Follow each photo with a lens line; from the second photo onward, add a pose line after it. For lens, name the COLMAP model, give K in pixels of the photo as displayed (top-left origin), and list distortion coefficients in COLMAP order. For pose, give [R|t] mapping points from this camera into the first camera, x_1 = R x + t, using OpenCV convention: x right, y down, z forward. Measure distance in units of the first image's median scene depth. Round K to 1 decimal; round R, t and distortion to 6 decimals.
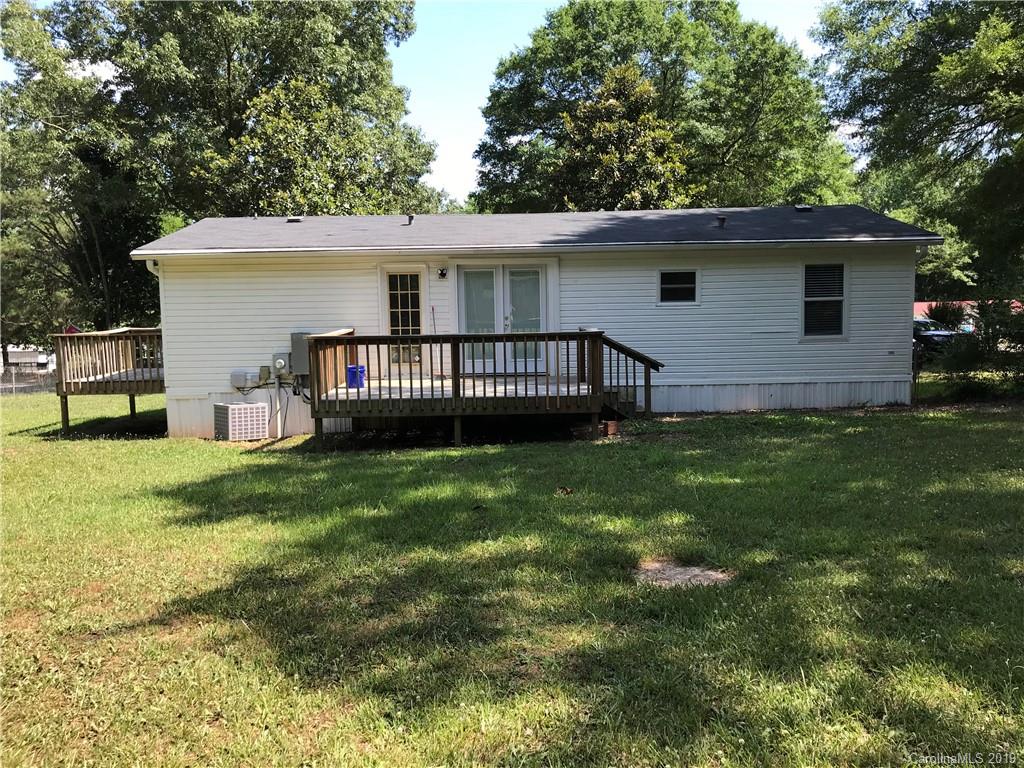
lens RADIAL K [[852.5, 0, 512.0], [0, 852.5, 384.0], [0, 0, 1]] dist [0.019987, -0.009715]
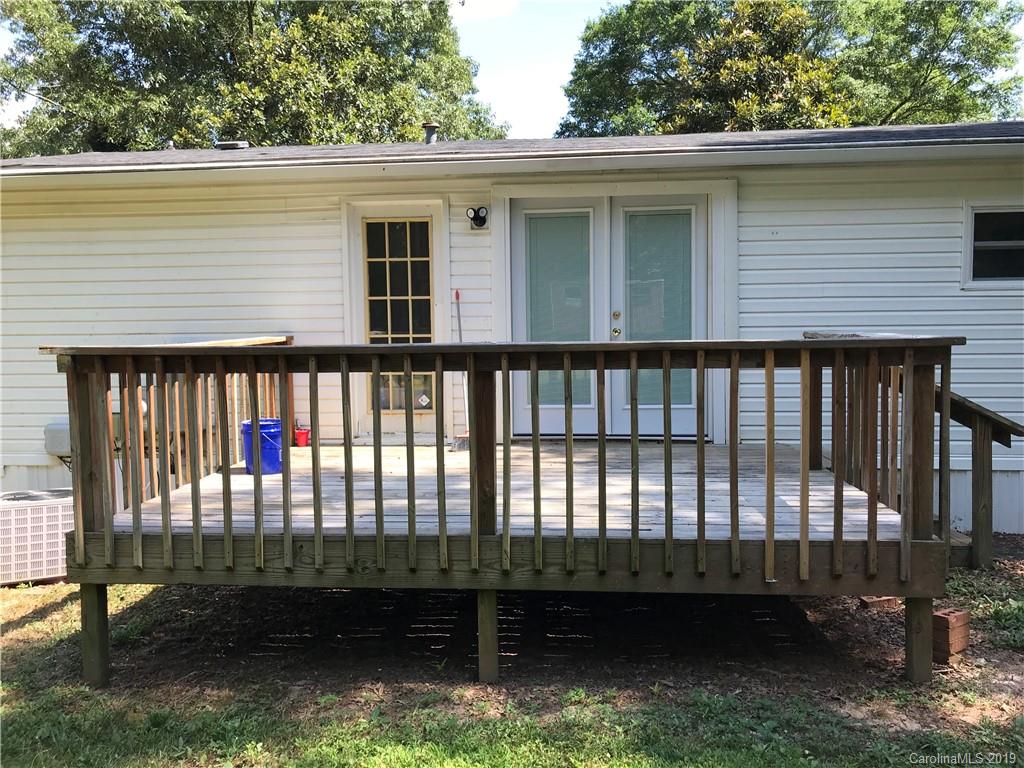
lens RADIAL K [[852.5, 0, 512.0], [0, 852.5, 384.0], [0, 0, 1]] dist [0.019987, -0.009715]
pose [[0.995732, 0.011793, -0.091538, -0.020097], [-0.014414, 0.999503, -0.028022, -0.026925], [0.091162, 0.029221, 0.995407, 0.540083]]
